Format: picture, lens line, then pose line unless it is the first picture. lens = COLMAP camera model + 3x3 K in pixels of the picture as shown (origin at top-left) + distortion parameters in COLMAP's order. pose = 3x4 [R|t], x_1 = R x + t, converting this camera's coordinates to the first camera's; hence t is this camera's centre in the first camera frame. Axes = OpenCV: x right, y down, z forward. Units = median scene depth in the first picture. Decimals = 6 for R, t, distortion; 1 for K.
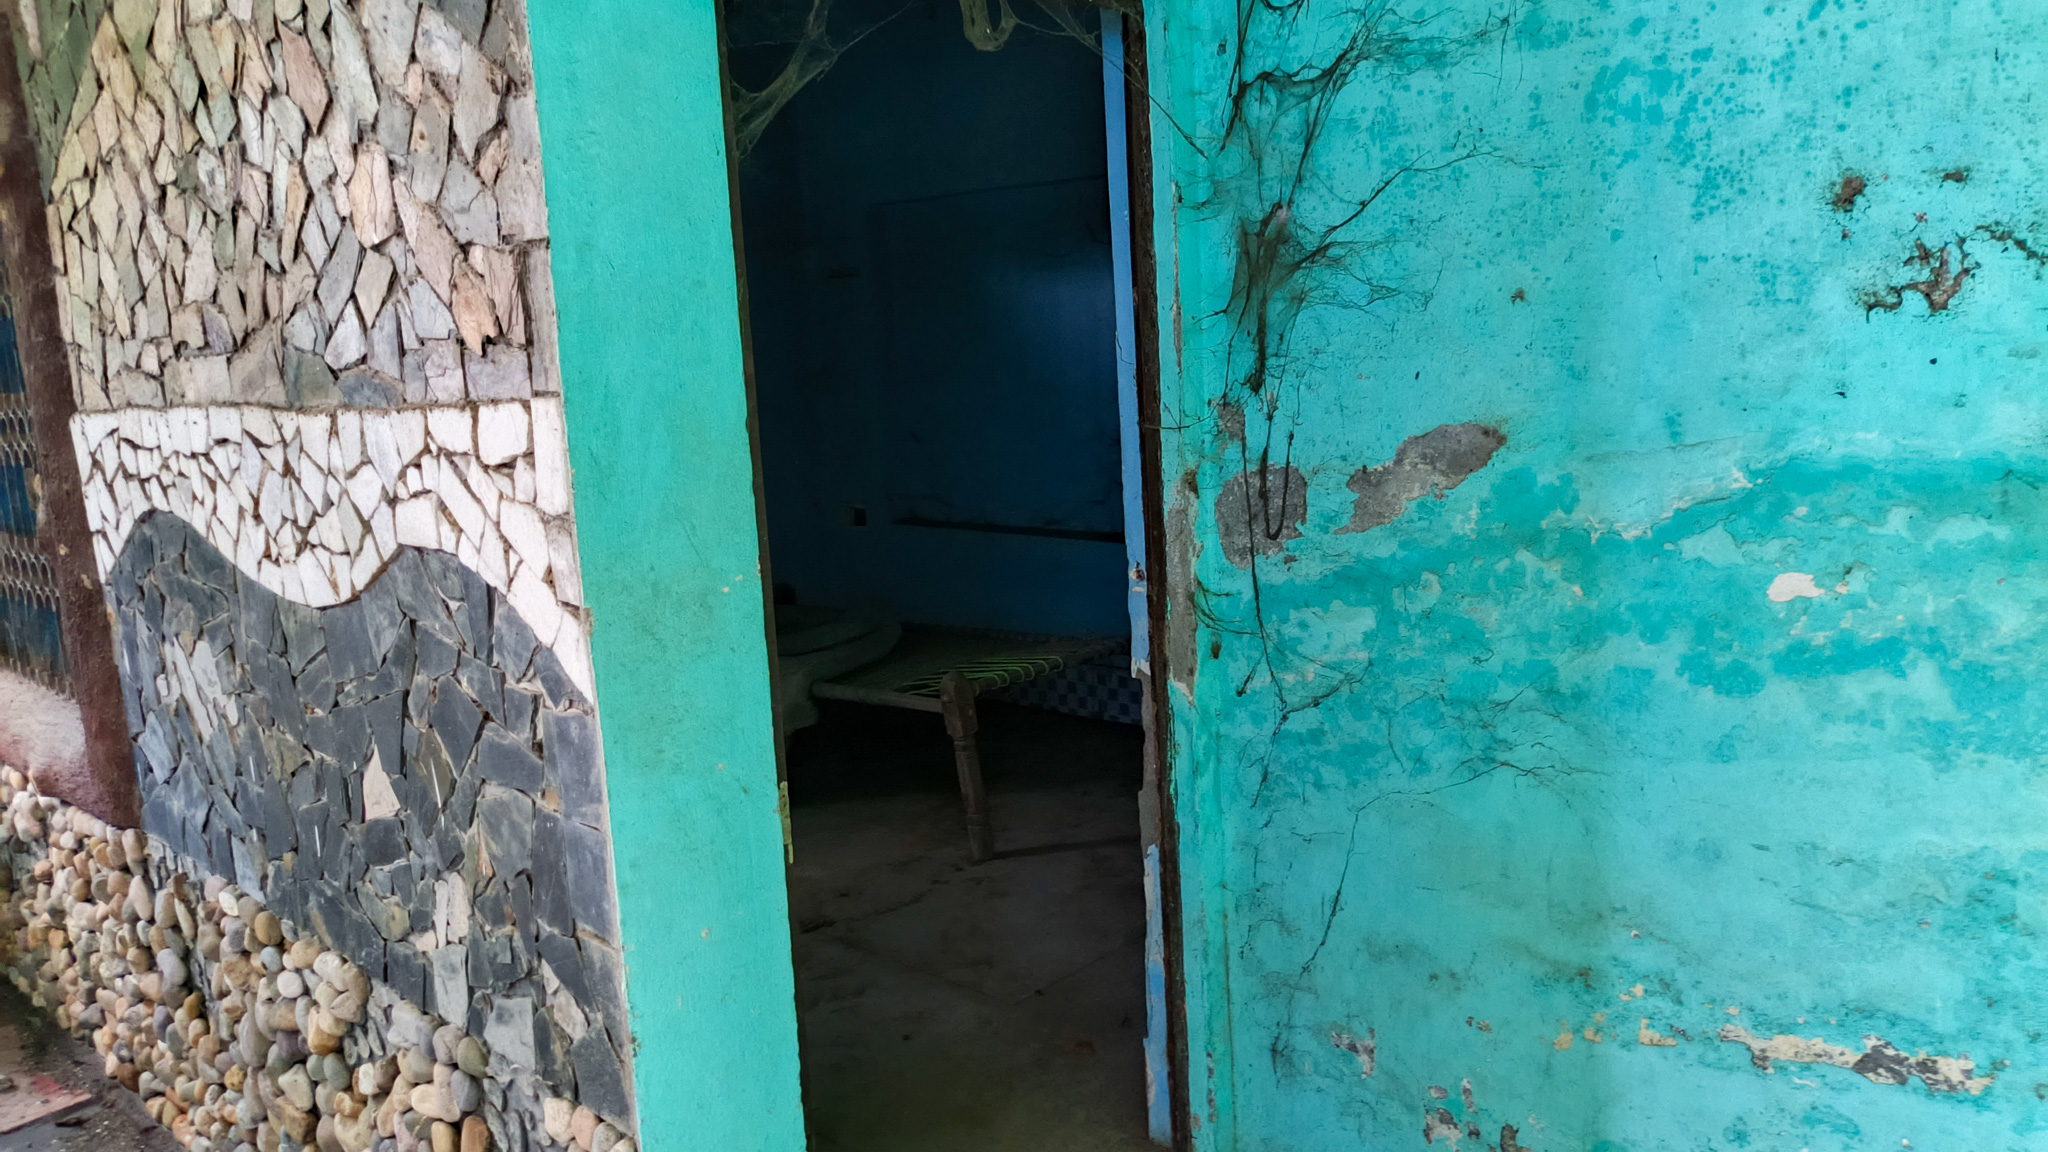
lens RADIAL K [[1523.8, 0, 1020.8], [0, 1523.8, 560.5], [0, 0, 1]] dist [0.047467, -0.051421]
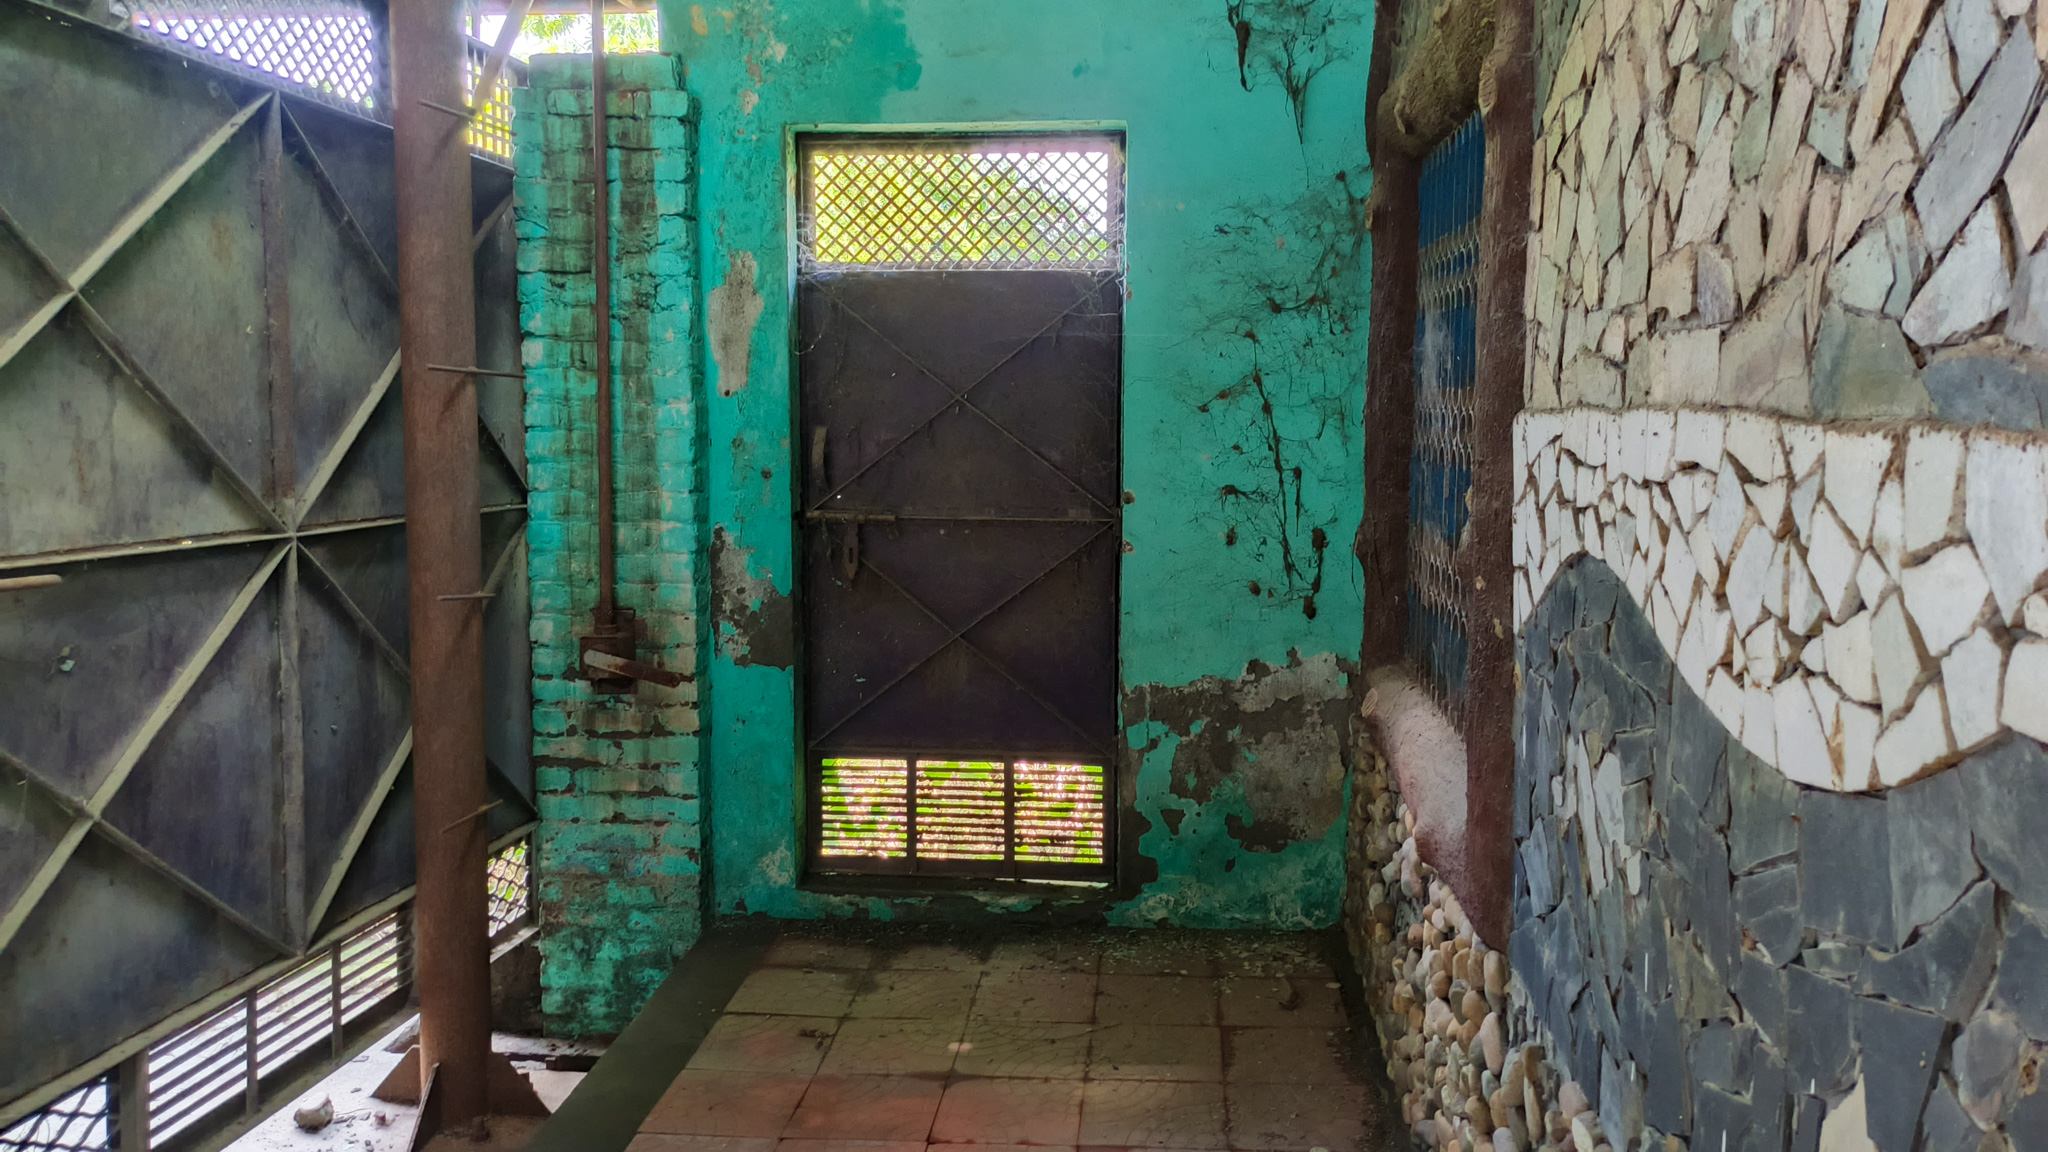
lens RADIAL K [[1523.8, 0, 1020.8], [0, 1523.8, 560.5], [0, 0, 1]] dist [0.047467, -0.051421]
pose [[0.614410, 0.140962, -0.776293, -0.198975], [-0.152923, 0.986529, 0.058104, -0.034905], [0.774025, 0.083013, 0.627689, 0.405600]]
